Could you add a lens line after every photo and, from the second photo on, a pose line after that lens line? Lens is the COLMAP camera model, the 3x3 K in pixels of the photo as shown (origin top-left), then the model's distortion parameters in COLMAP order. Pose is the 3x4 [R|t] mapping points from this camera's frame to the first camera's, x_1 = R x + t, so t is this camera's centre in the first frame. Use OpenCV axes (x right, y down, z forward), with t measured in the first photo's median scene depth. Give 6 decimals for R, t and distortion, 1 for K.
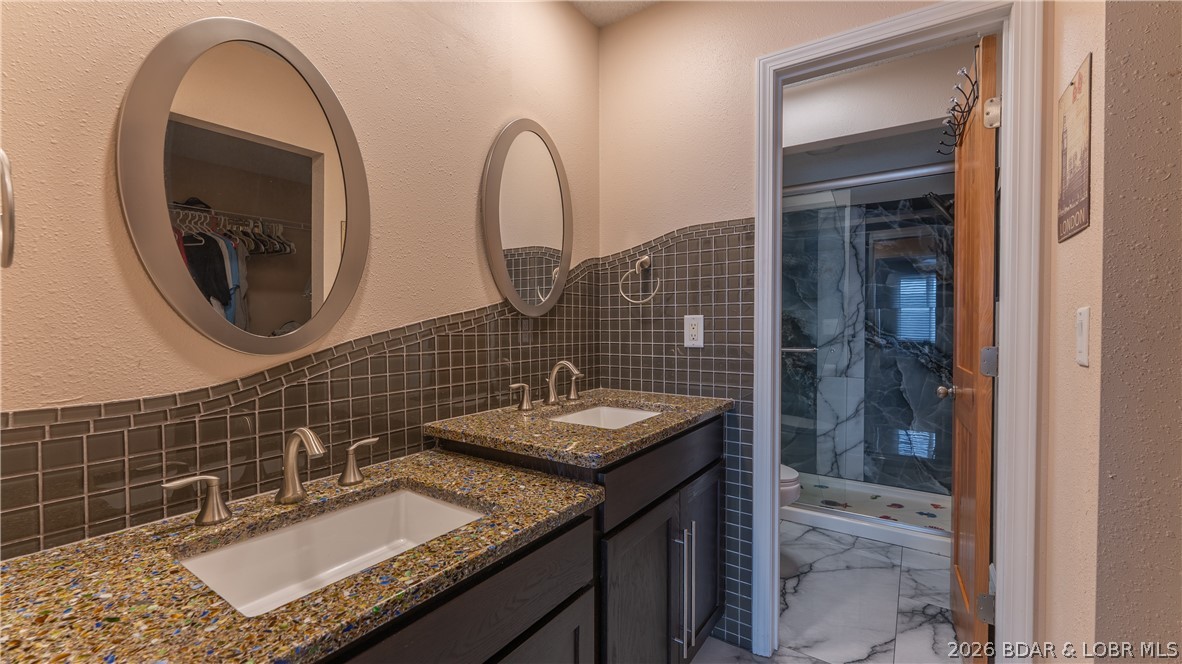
lens RADIAL K [[489.3, 0, 589.9], [0, 489.3, 328.4], [0, 0, 1]] dist [-0.023822, 0.001926]
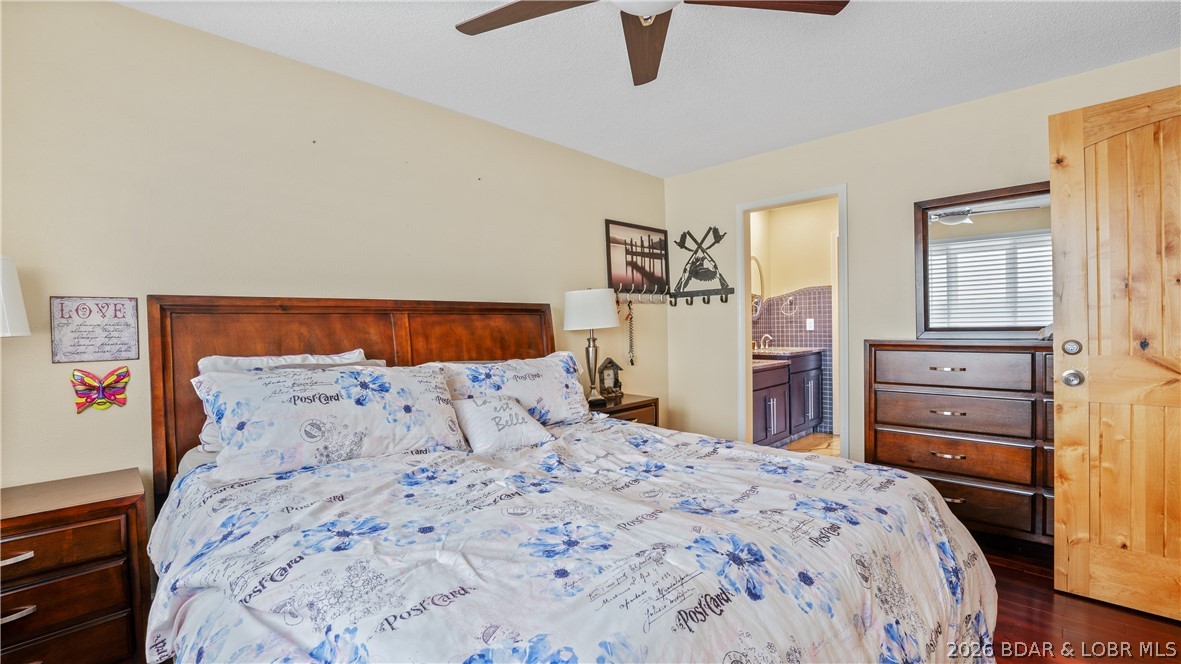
lens RADIAL K [[511.7, 0, 591.2], [0, 511.7, 334.6], [0, 0, 1]] dist [-0.018707, -0.000037]
pose [[0.986114, -0.009826, -0.165781, -0.542261], [0.009784, 0.999952, -0.001072, 0.054280], [0.165783, -0.000564, 0.986162, -2.095585]]
